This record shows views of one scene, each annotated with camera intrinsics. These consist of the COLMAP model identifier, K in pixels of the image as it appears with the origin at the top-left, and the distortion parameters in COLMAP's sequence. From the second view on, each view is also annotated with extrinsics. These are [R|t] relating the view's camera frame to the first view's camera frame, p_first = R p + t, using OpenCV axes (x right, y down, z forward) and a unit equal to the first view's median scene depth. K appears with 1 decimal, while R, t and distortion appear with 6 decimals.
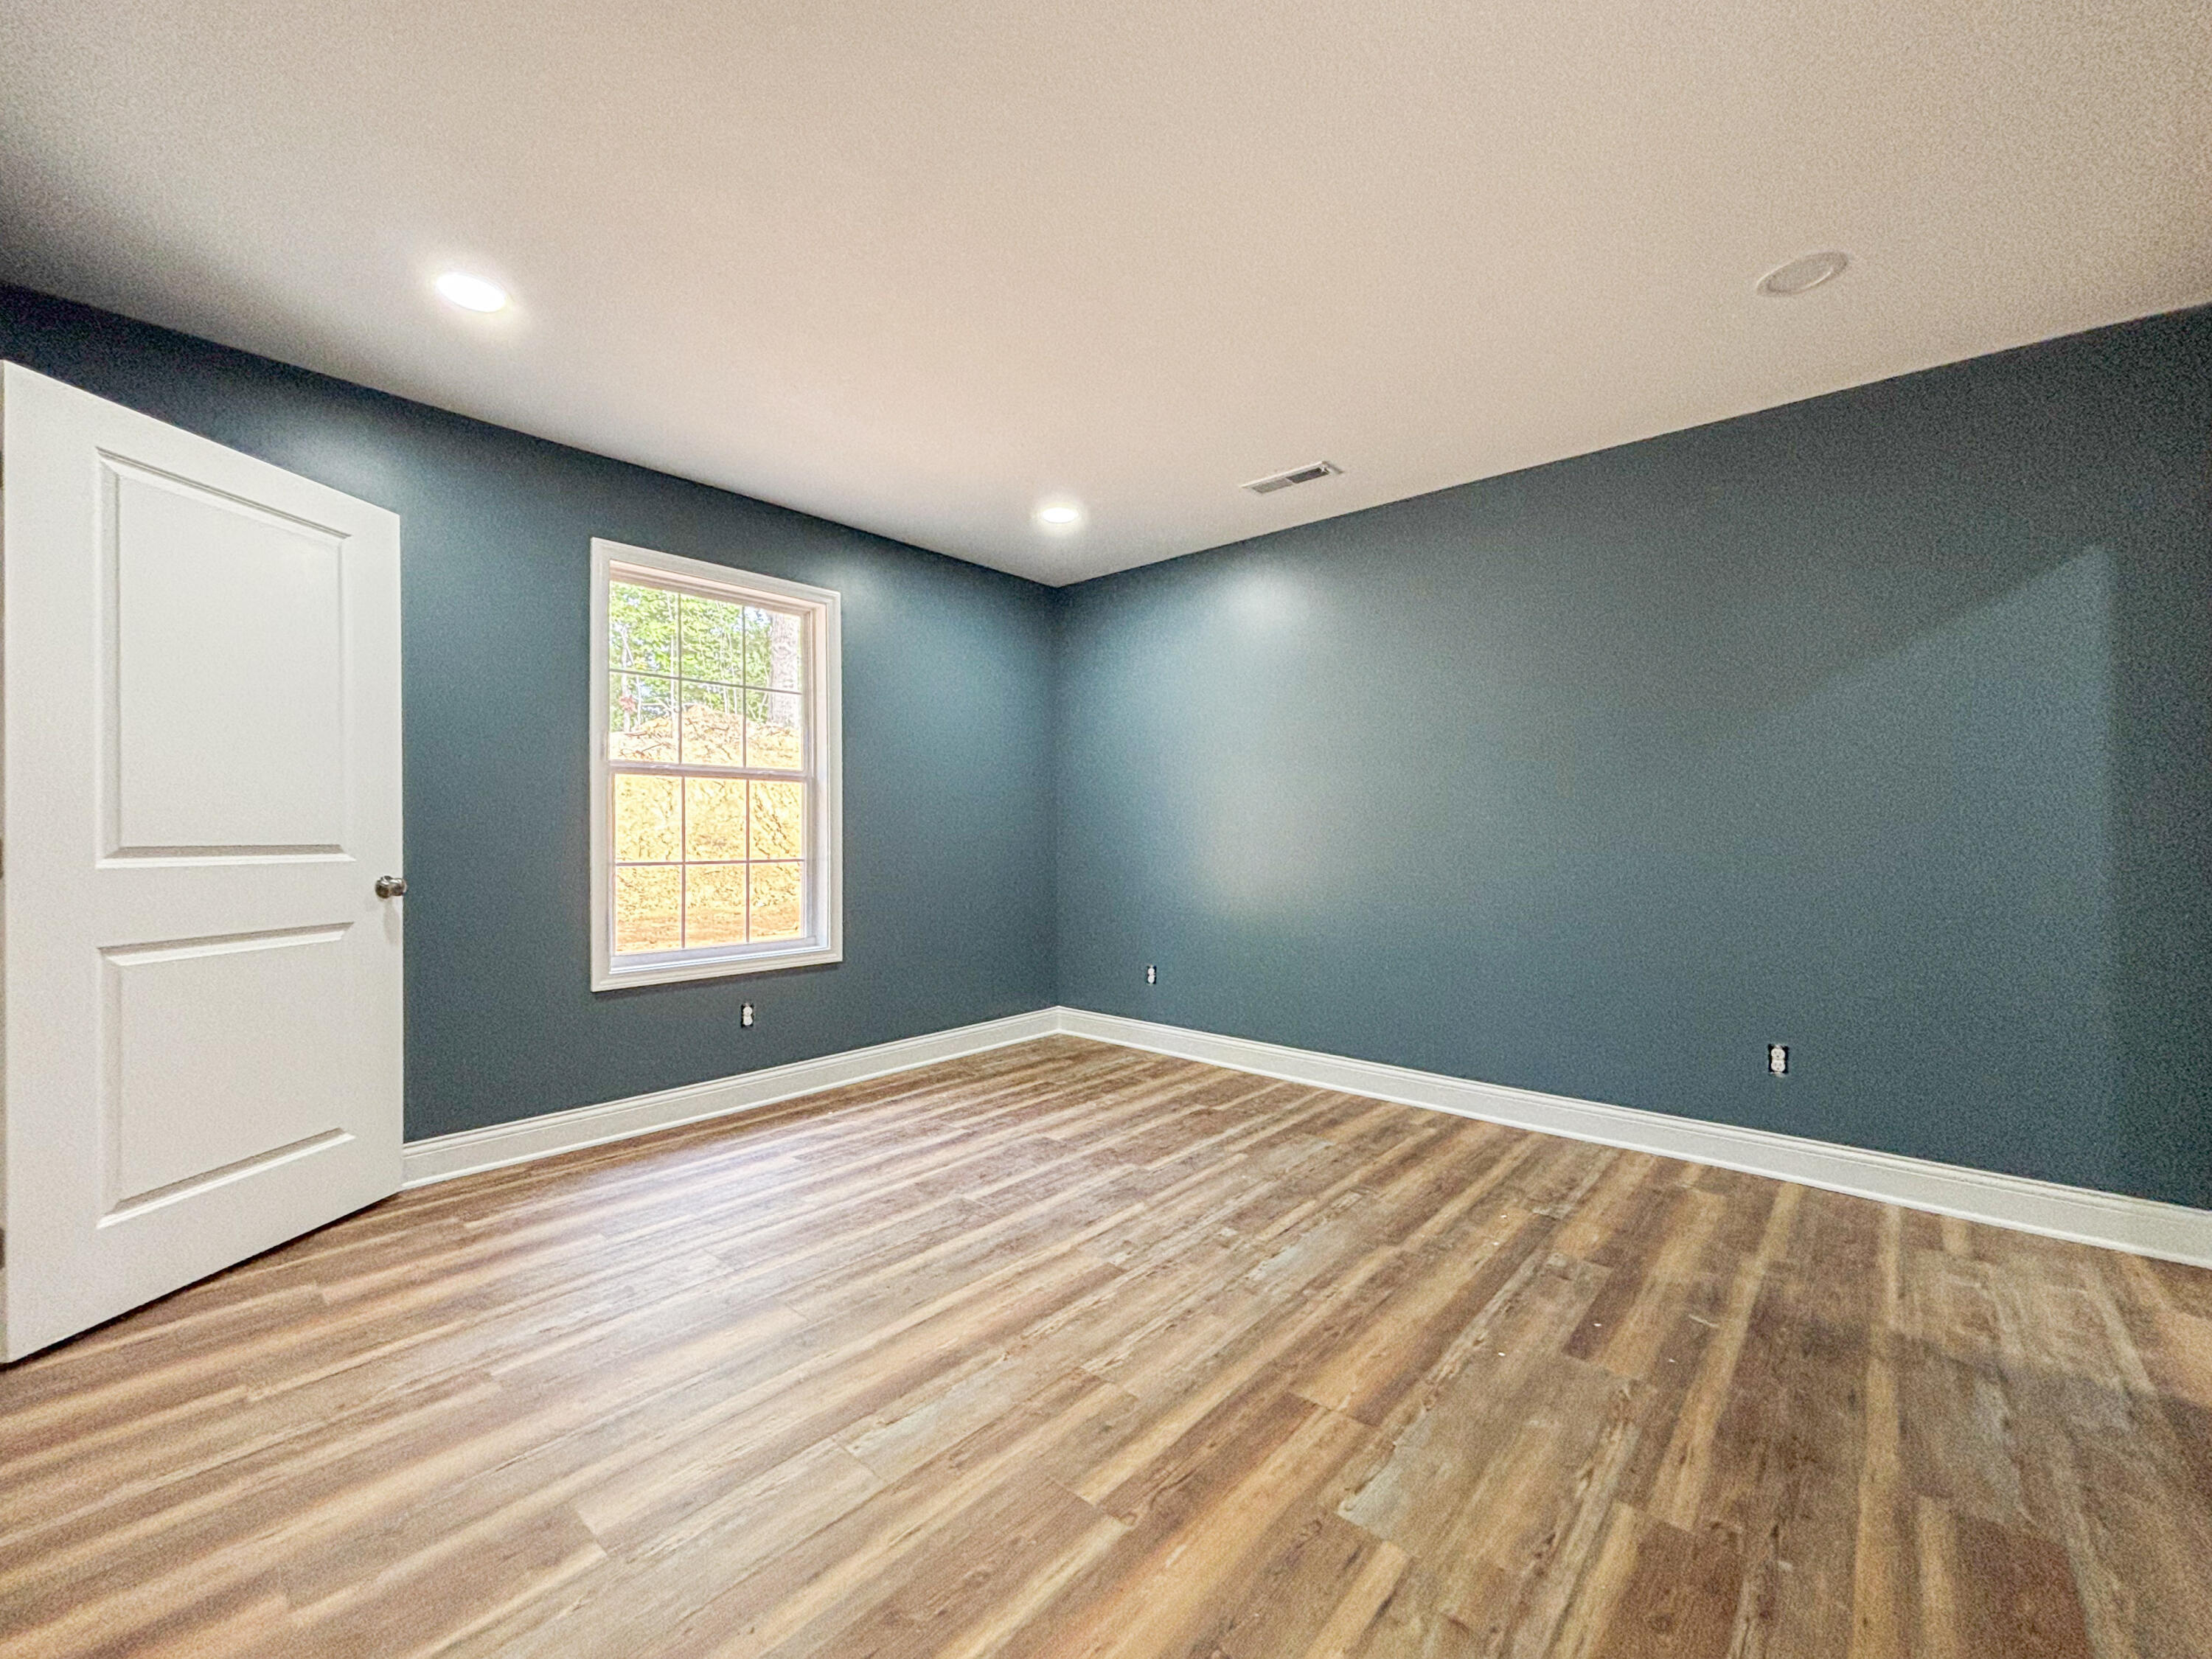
lens RADIAL K [[890.1, 0, 1102.2], [0, 890.1, 829.8], [0, 0, 1]] dist [-0.000073, -0.000378]
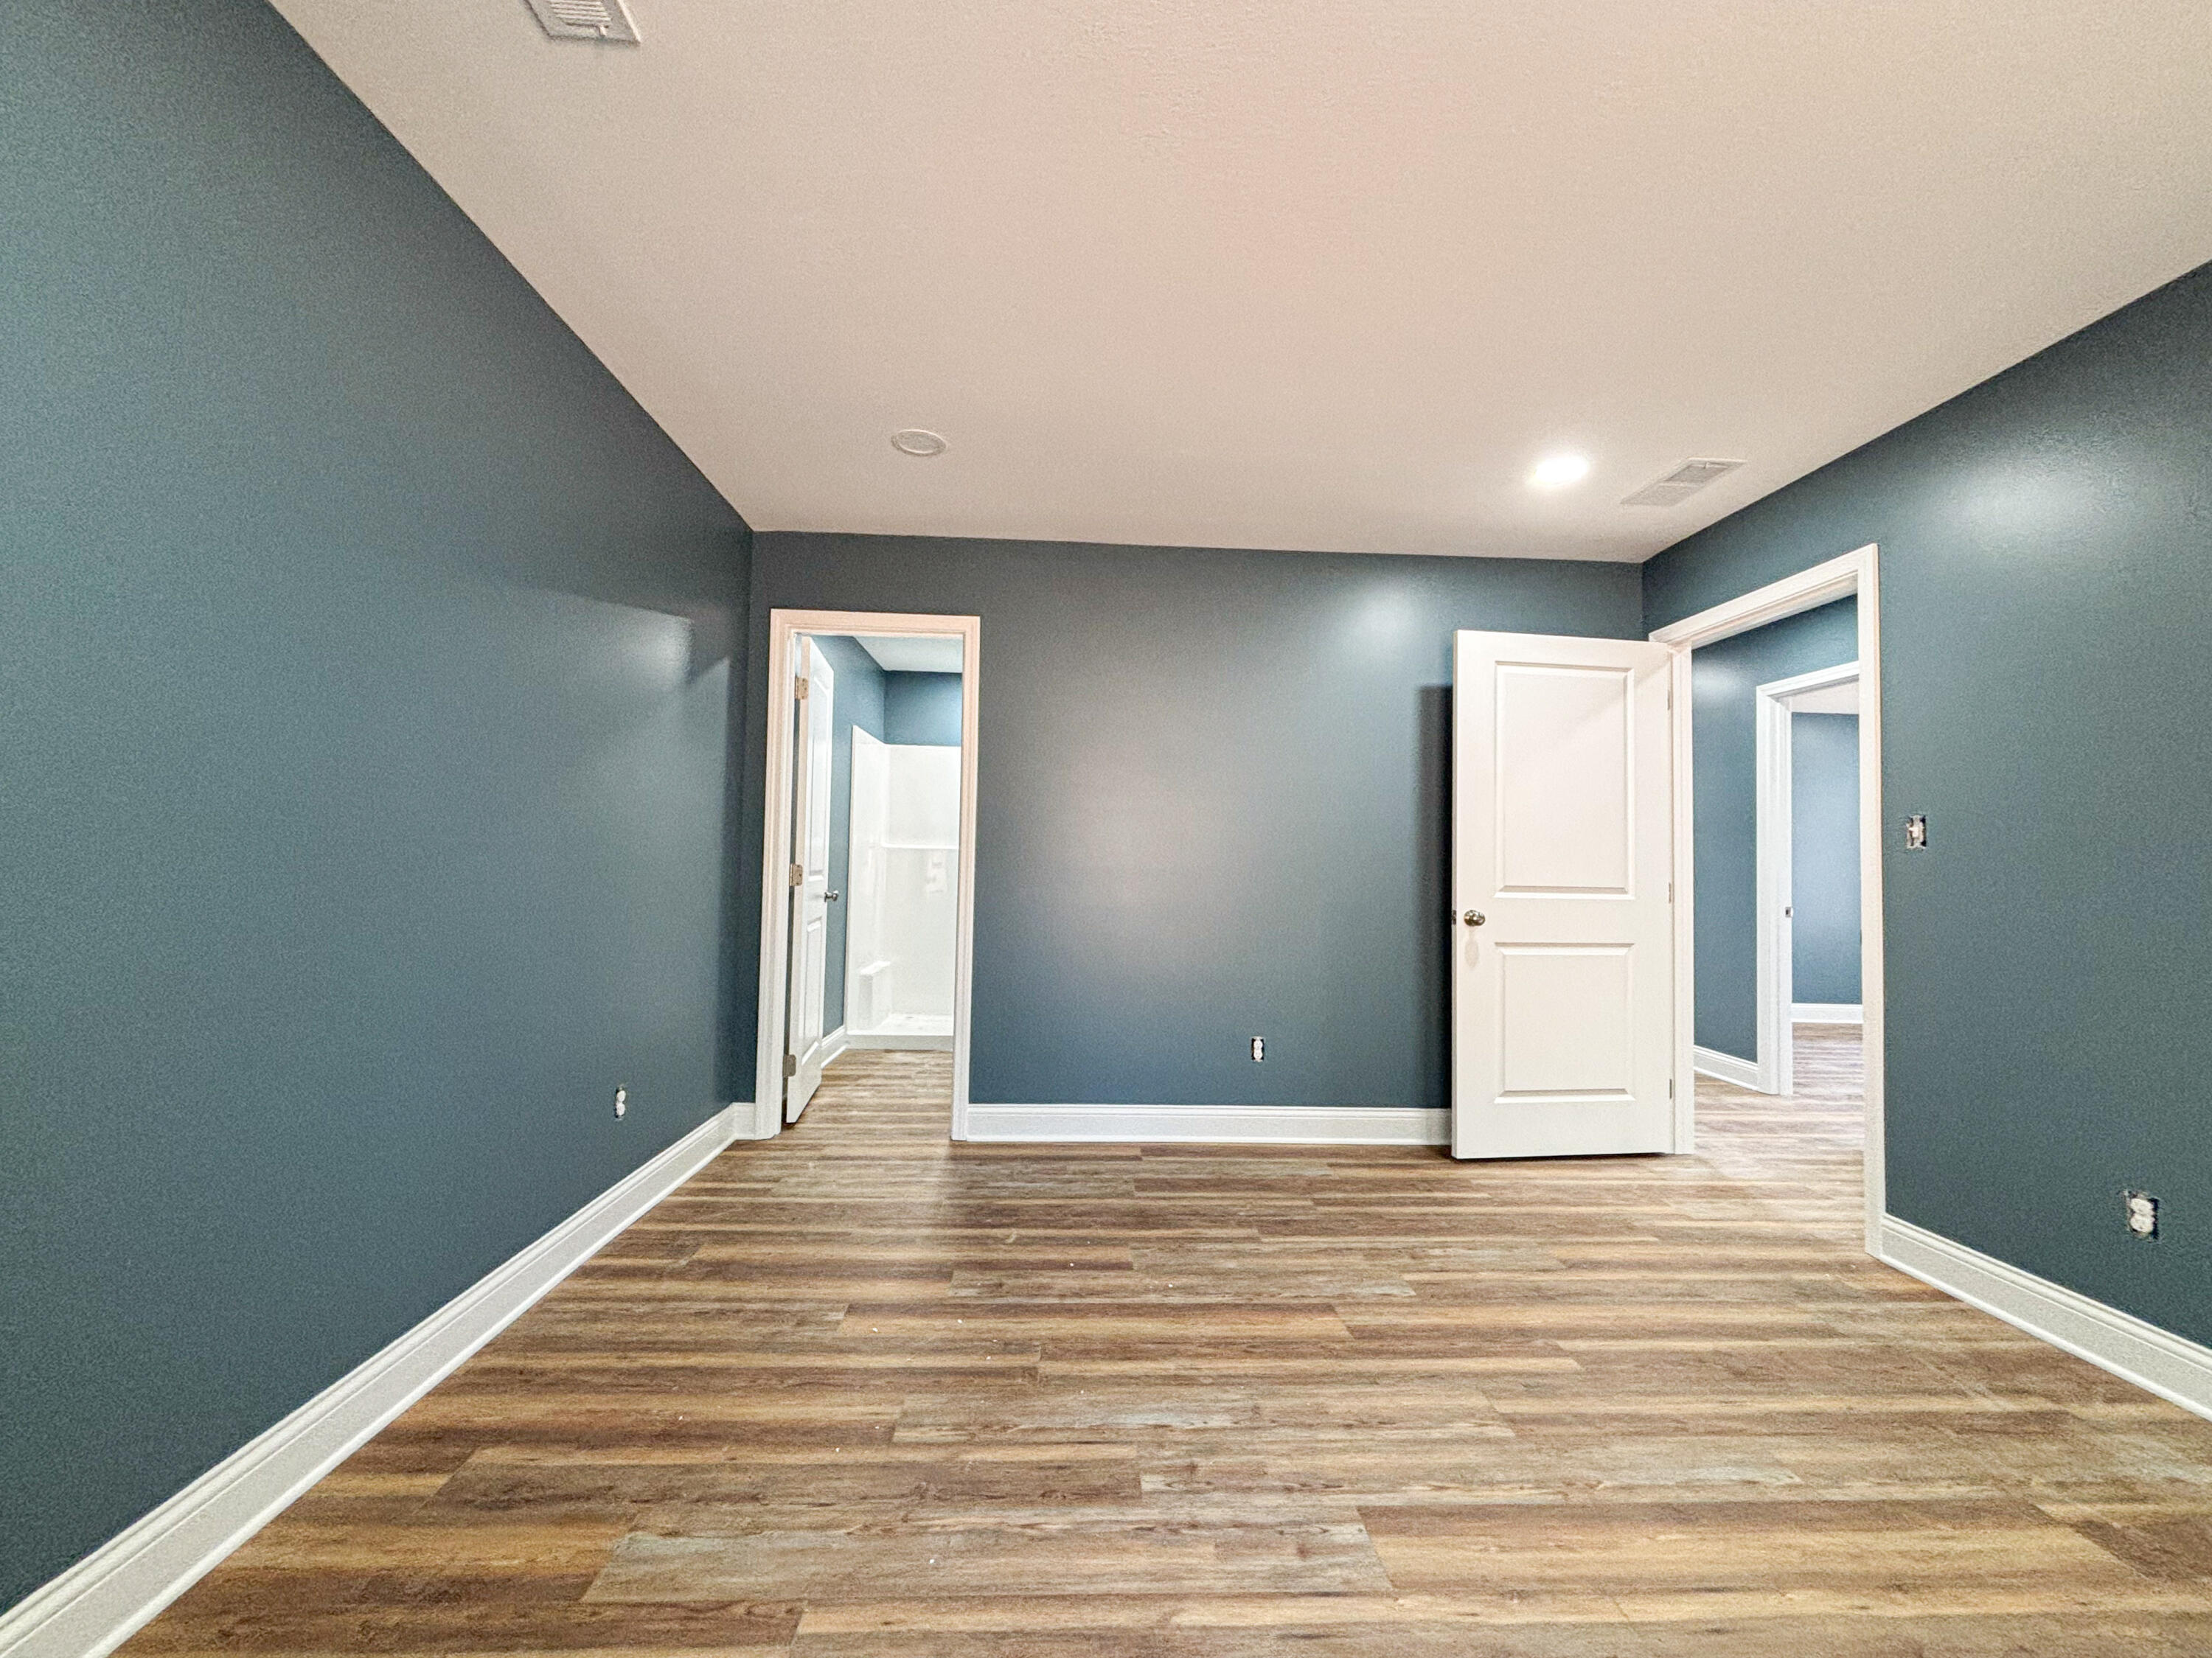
lens RADIAL K [[890.0, 0, 1102.2], [0, 890.0, 829.3], [0, 0, 1]] dist [-0.000073, -0.000378]
pose [[-0.685708, 0.017245, 0.727672, -0.380080], [-0.026592, 0.998458, -0.048721, 0.004278], [-0.727391, -0.052758, -0.684193, 1.790234]]
